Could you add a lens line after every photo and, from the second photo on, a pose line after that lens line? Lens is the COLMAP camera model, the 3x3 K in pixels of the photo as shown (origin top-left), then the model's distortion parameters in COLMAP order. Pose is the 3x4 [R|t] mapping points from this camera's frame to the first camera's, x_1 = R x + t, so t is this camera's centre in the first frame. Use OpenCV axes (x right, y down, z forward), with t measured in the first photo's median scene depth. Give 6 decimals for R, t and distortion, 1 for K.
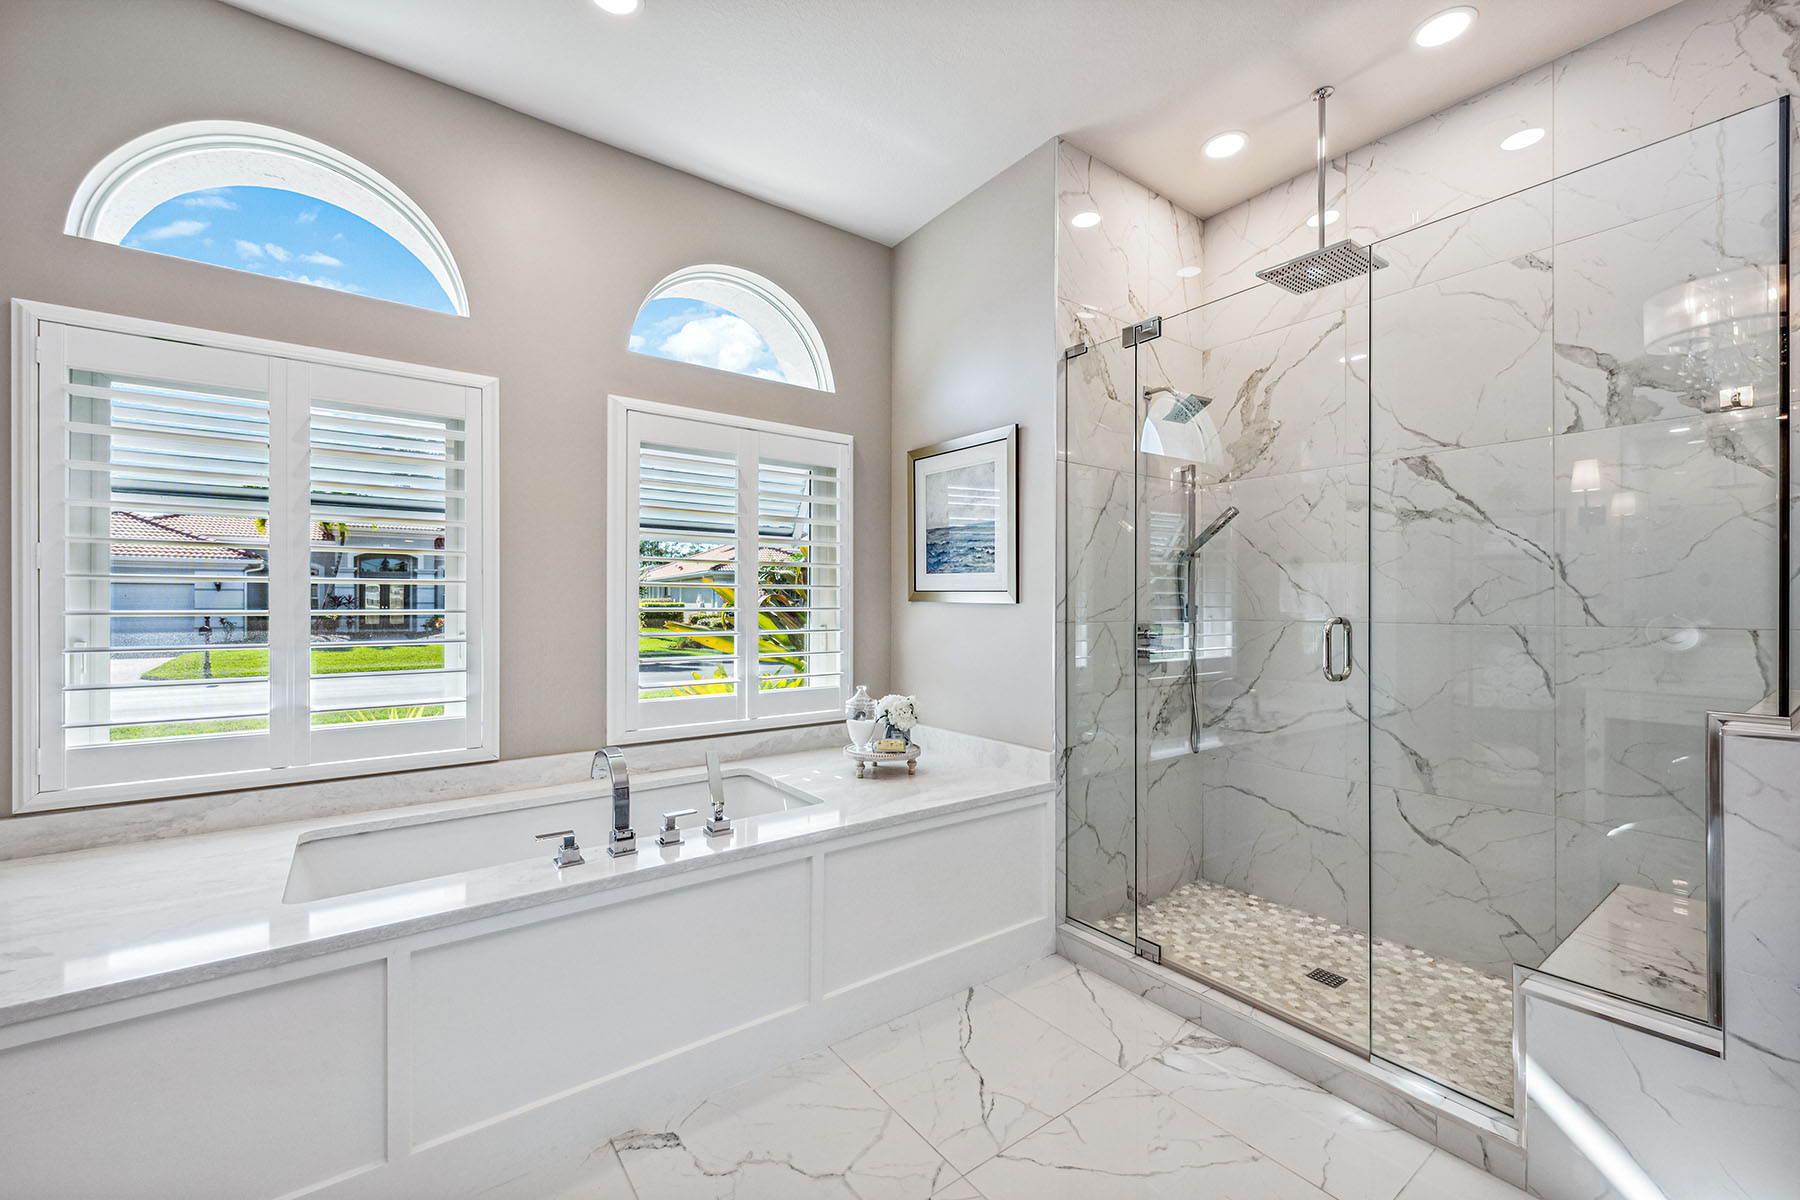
lens RADIAL K [[750.2, 0, 942.9], [0, 750.2, 596.8], [0, 0, 1]] dist [0.007341, -0.002986]
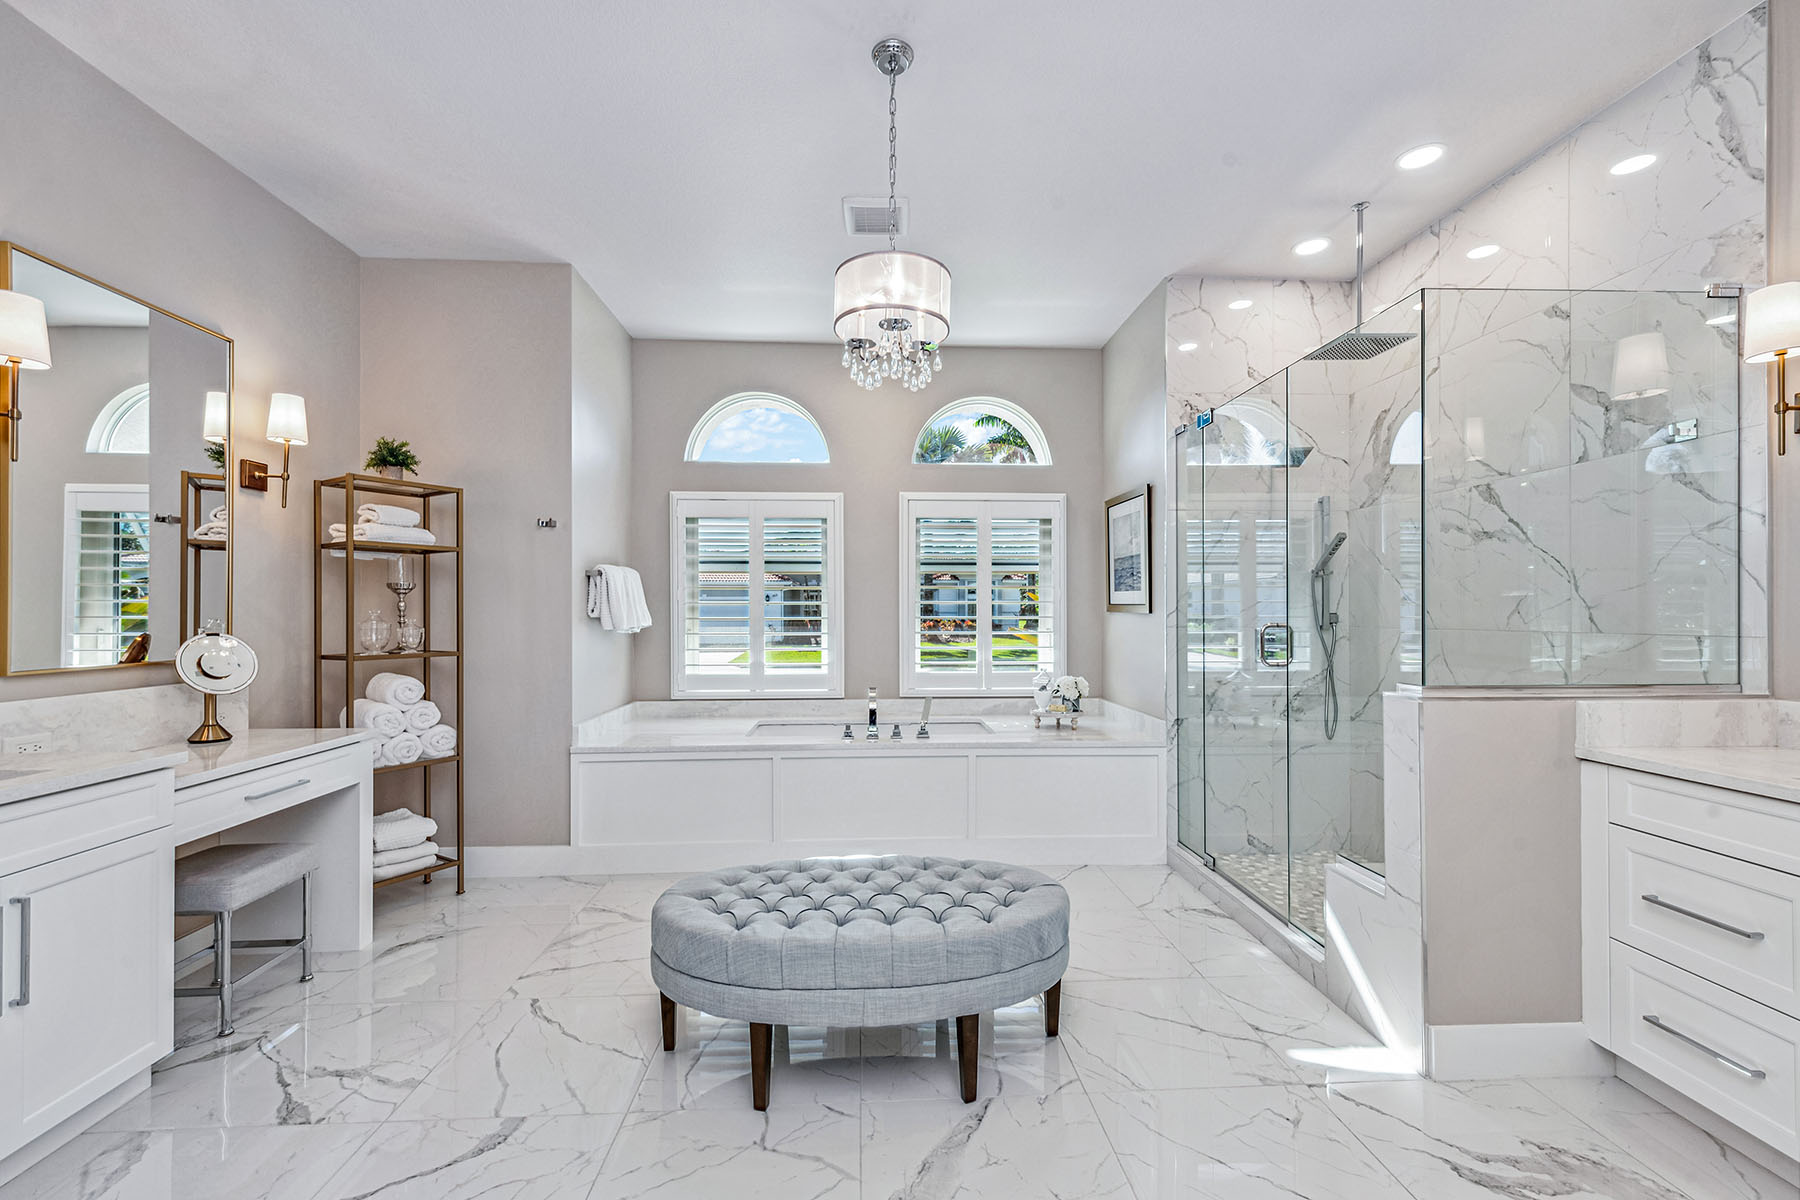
lens RADIAL K [[750.2, 0, 911.2], [0, 750.2, 602.6], [0, 0, 1]] dist [0.007341, -0.002986]
pose [[0.838391, -0.009936, -0.544979, 0.527454], [0.007952, 0.999950, -0.005998, -0.007029], [0.545012, 0.000695, 0.838428, -0.436284]]
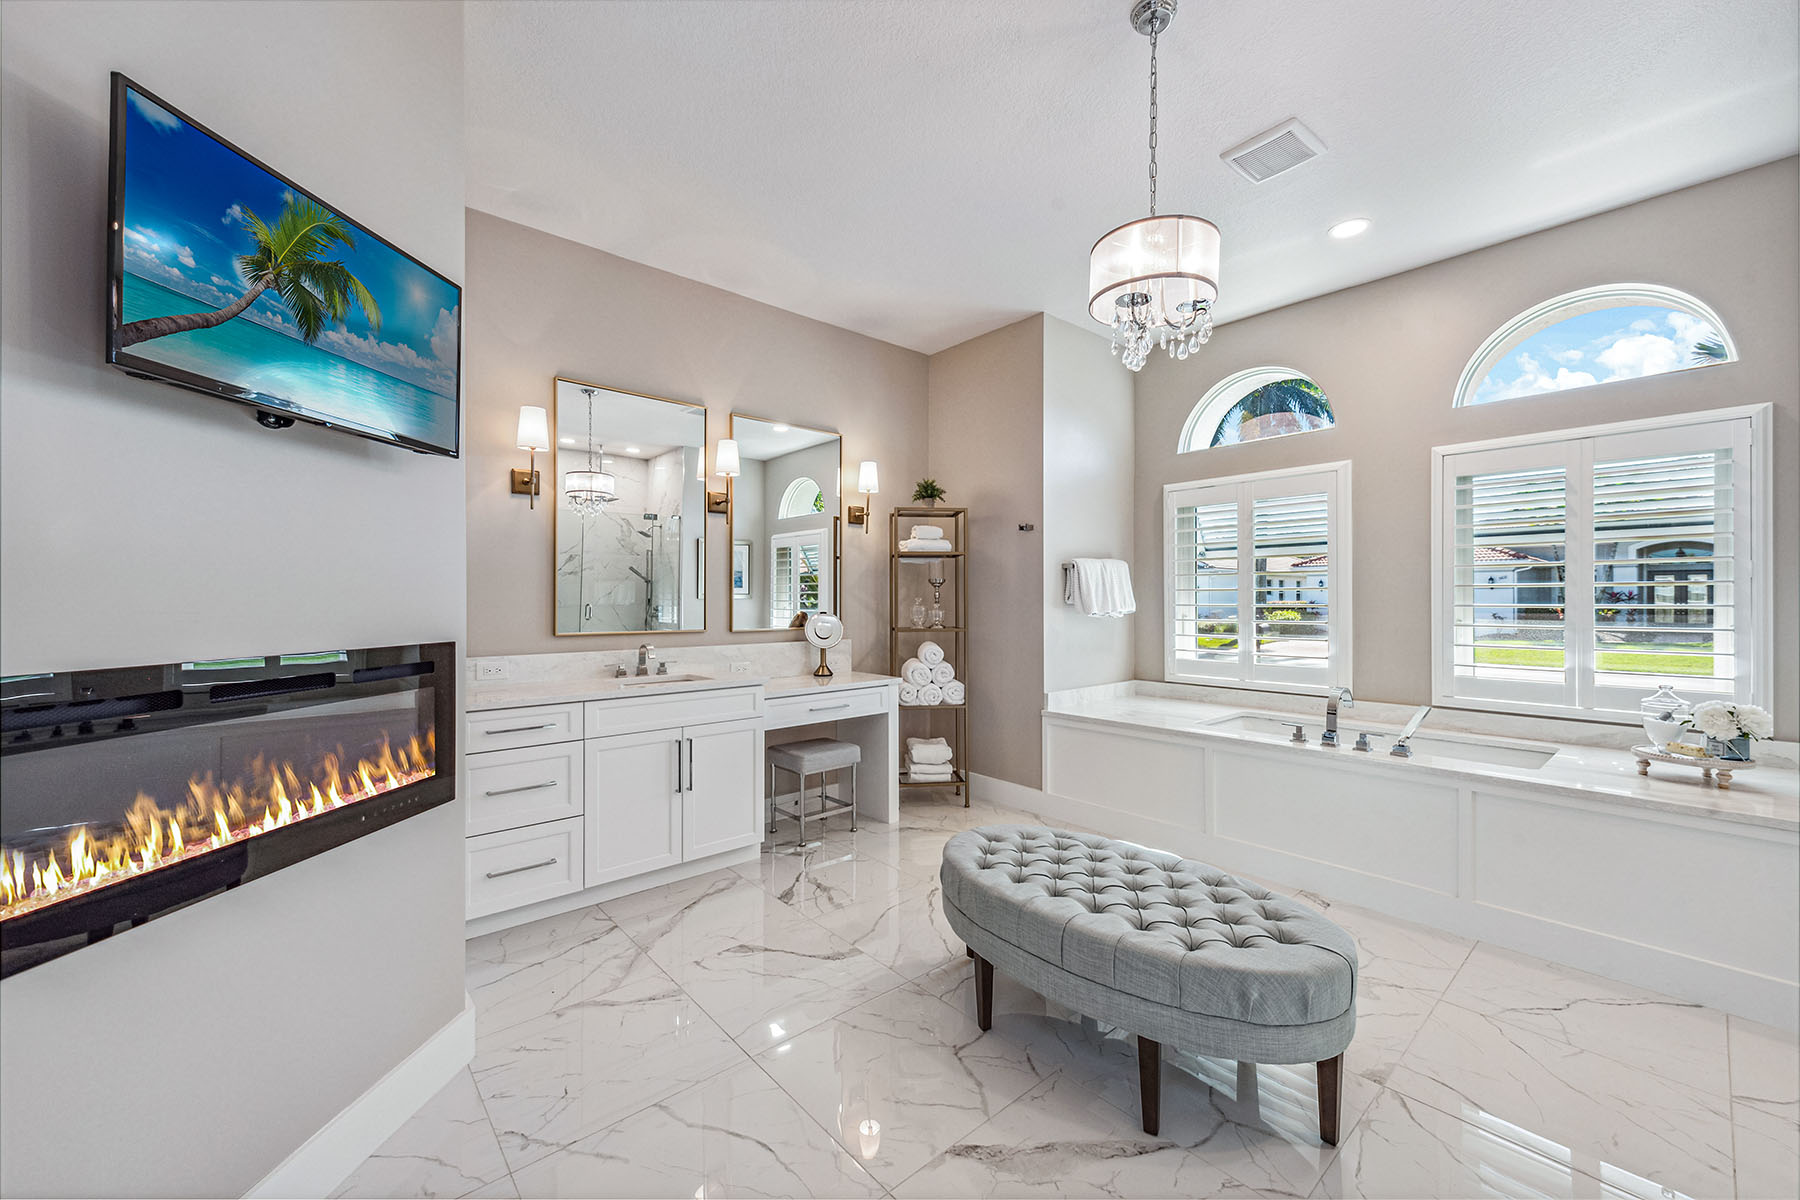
lens RADIAL K [[706.4, 0, 909.1], [0, 706.4, 592.1], [0, 0, 1]] dist [0.007862, -0.000485]
pose [[0.077931, -0.011933, -0.996887, 0.787148], [0.012438, 0.999862, -0.010996, -0.004748], [0.996881, -0.011542, 0.078068, -0.058624]]
